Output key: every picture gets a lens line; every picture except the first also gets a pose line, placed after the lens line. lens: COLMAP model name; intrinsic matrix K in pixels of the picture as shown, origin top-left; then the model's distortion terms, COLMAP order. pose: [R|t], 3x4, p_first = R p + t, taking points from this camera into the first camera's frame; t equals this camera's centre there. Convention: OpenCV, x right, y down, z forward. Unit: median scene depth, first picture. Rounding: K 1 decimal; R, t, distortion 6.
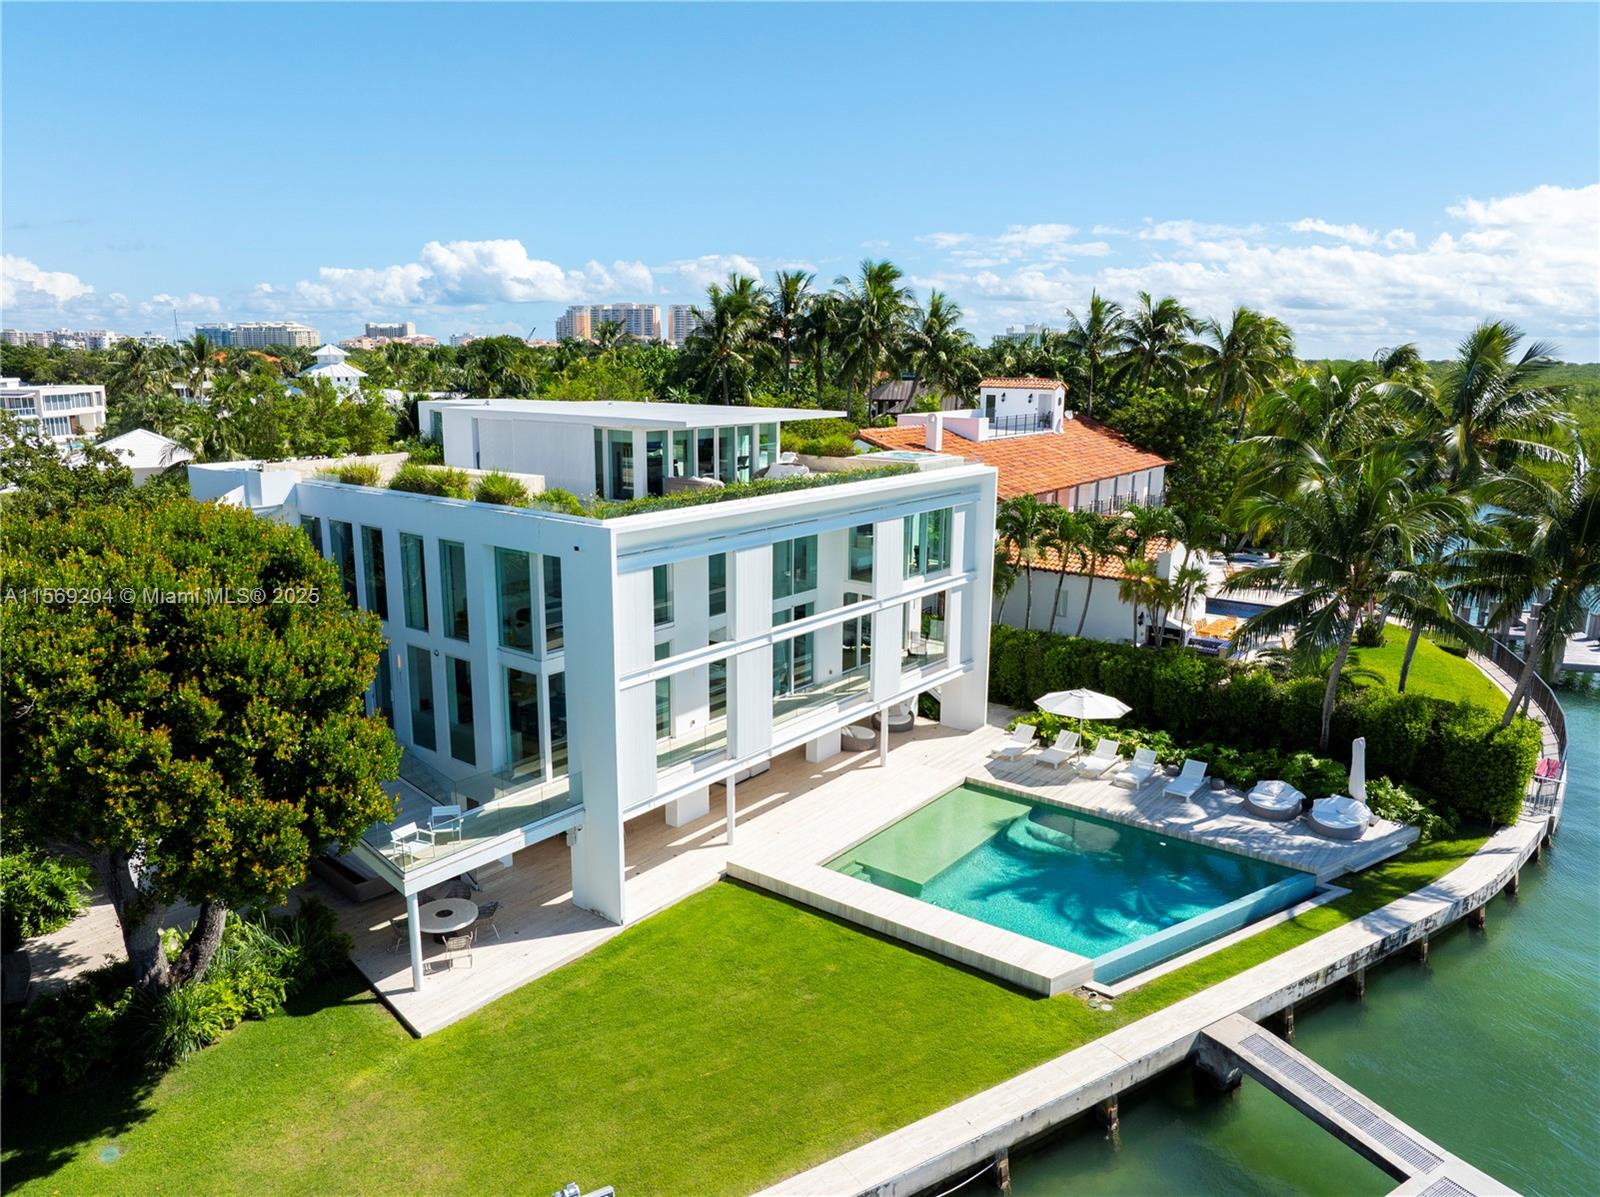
lens RADIAL K [[1120.9, 0, 800.0], [0, 1120.9, 598.5], [0, 0, 1]] dist [-0.029217, 0.005892]
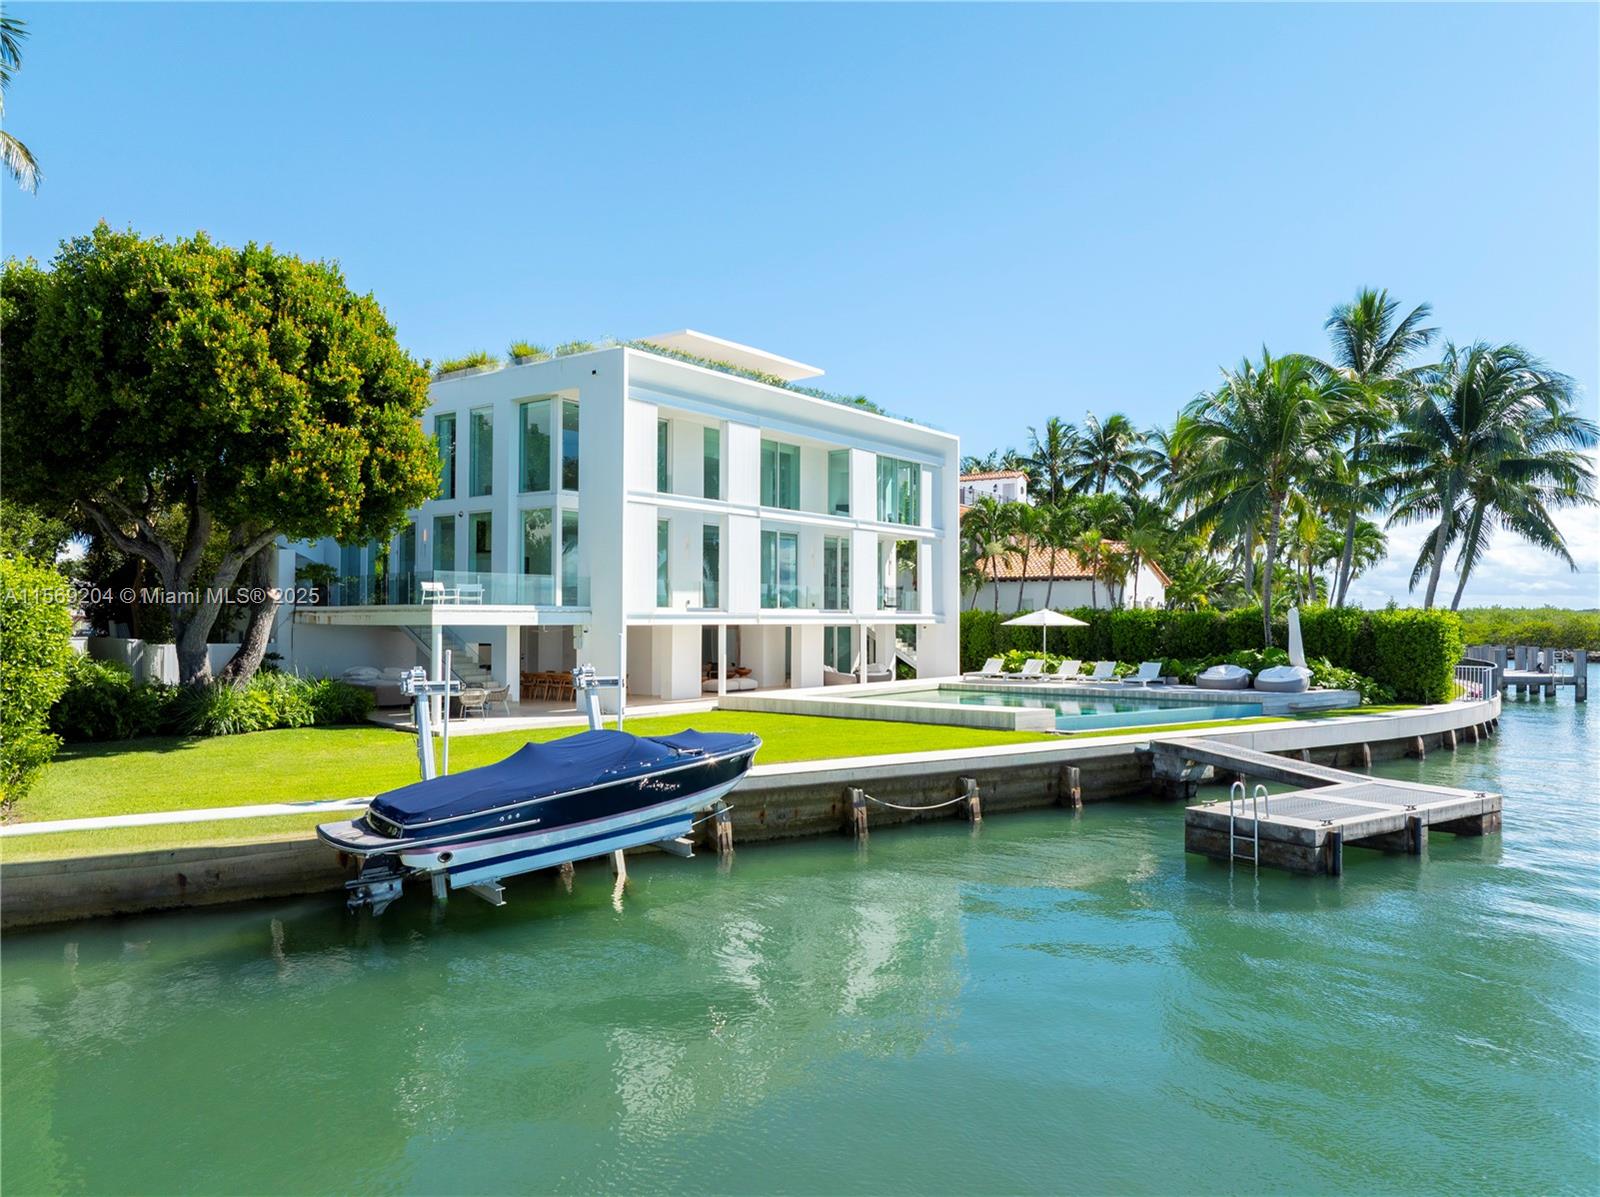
lens RADIAL K [[1120.9, 0, 800.0], [0, 1120.9, 598.5], [0, 0, 1]] dist [-0.029217, 0.005892]
pose [[0.999878, -0.005100, 0.014768, -0.001957], [0.008395, 0.972544, -0.232567, 0.361598], [-0.013177, 0.232662, 0.972468, -0.068711]]
